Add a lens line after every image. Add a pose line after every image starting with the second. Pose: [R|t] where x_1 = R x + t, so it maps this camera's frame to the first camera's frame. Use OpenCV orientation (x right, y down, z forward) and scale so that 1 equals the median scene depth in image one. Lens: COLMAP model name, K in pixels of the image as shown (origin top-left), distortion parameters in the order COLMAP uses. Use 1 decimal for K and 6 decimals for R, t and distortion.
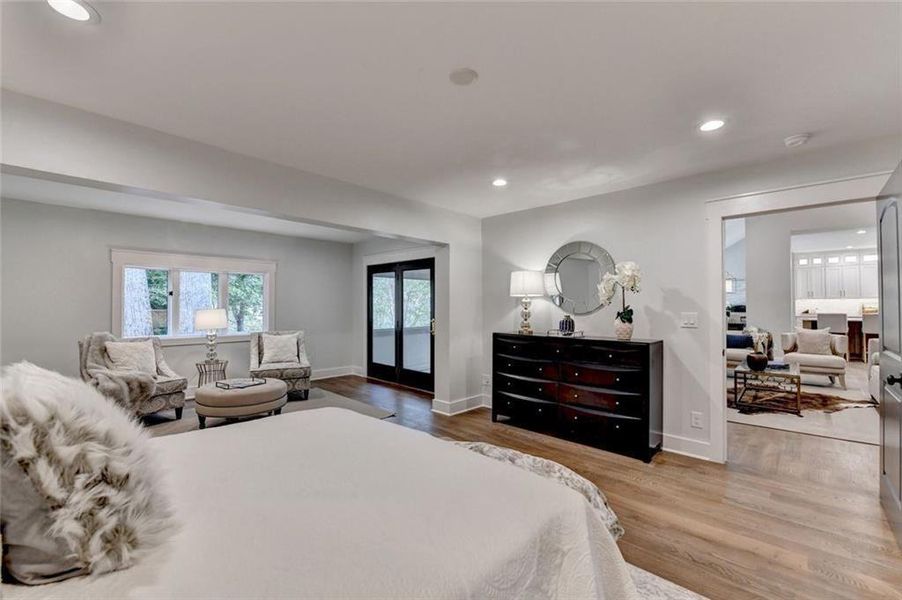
lens RADIAL K [[370.8, 0, 449.1], [0, 370.8, 305.6], [0, 0, 1]] dist [0.001593, 0.000088]
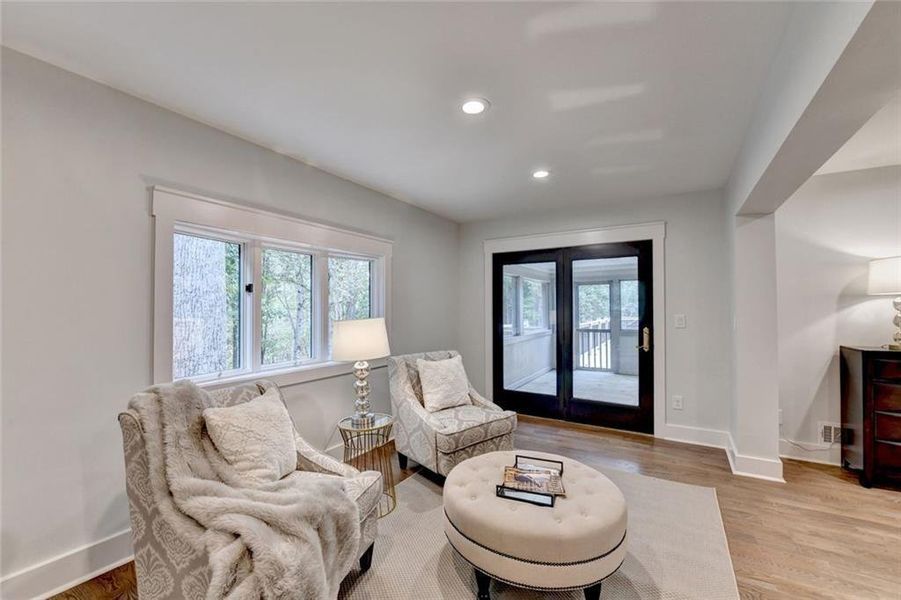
lens RADIAL K [[356.7, 0, 450.9], [0, 356.7, 304.6], [0, 0, 1]] dist [-0.009309, -0.000123]
pose [[0.975423, -0.003848, 0.220305, -0.583181], [0.006247, 0.999929, -0.010193, -0.003409], [-0.220250, 0.011319, 0.975378, 0.453213]]
